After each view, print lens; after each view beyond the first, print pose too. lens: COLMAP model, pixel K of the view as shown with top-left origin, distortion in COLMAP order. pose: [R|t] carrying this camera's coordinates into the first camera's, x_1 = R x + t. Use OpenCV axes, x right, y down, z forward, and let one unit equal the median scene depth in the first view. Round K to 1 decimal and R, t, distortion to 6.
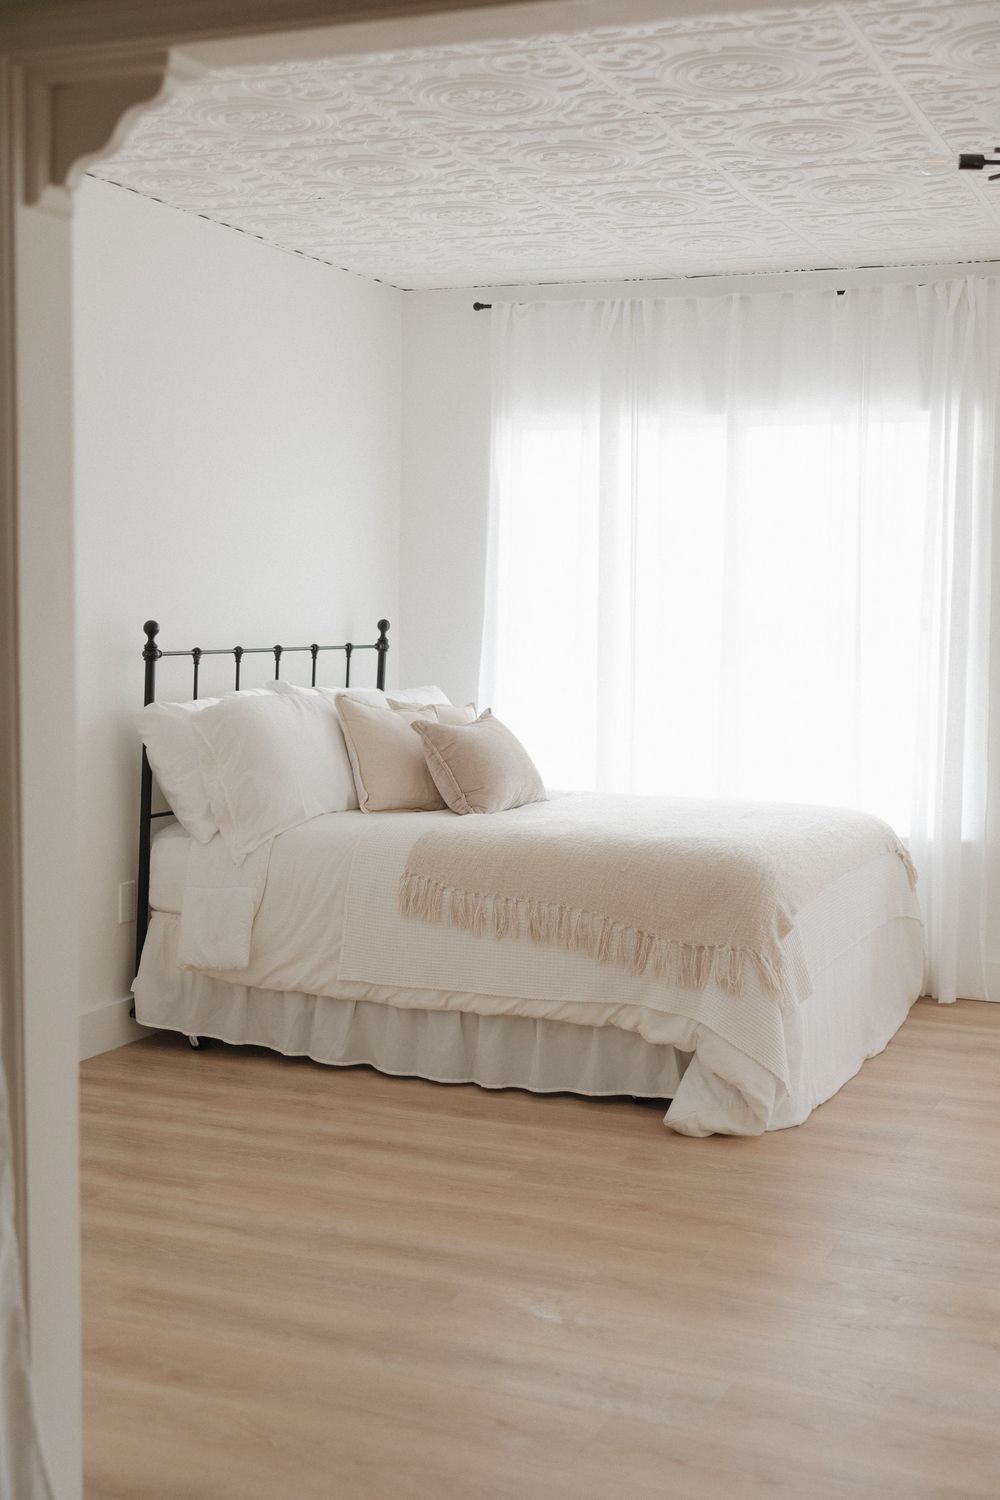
lens RADIAL K [[1898.3, 0, 499.4], [0, 1898.3, 749.1], [0, 0, 1]] dist [0.011557, 0.000000]
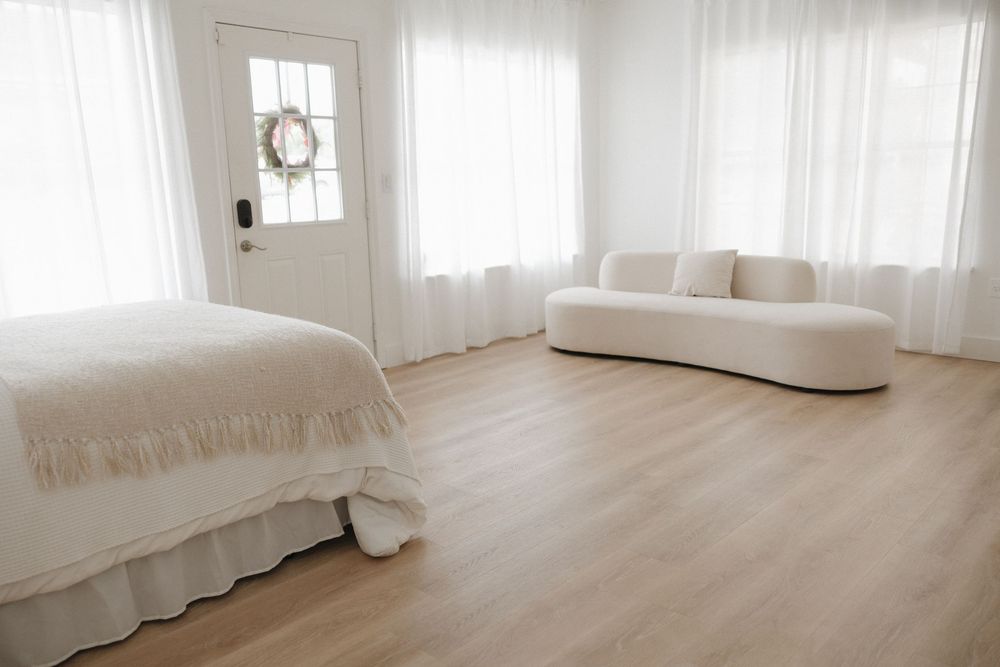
lens RADIAL K [[783.2, 0, 497.4], [0, 783.2, 331.3], [0, 0, 1]] dist [0.025549, 0.002289]
pose [[0.349025, -0.206029, 0.914185, -0.302928], [0.112830, 0.977675, 0.177261, -0.024014], [-0.930296, 0.041279, 0.364479, 0.698201]]
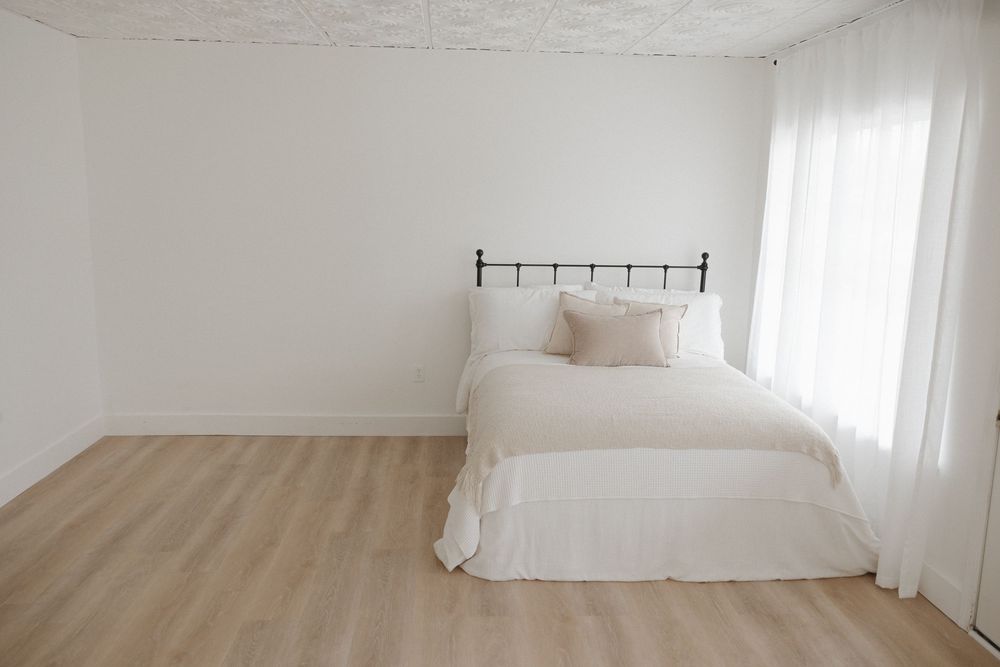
lens RADIAL K [[783.2, 0, 499.3], [0, 783.2, 335.6], [0, 0, 1]] dist [0.025549, 0.002289]
pose [[0.424957, 0.144978, -0.893528, 0.710075], [-0.079274, 0.989259, 0.122809, -0.089796], [0.901736, 0.018645, 0.431885, 0.692770]]
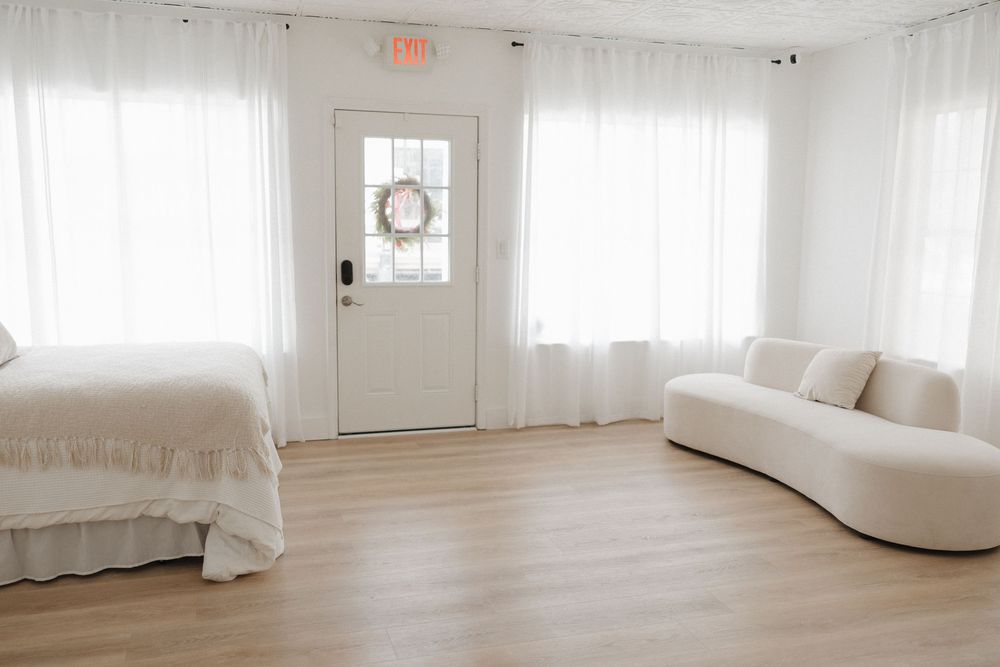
lens RADIAL K [[857.1, 0, 497.1], [0, 857.1, 335.6], [0, 0, 1]] dist [0.016507, 0.001446]
pose [[0.767599, -0.092205, 0.634263, -0.131878], [0.055721, 0.995451, 0.077276, -0.022672], [-0.638503, -0.023975, 0.769245, 0.341617]]
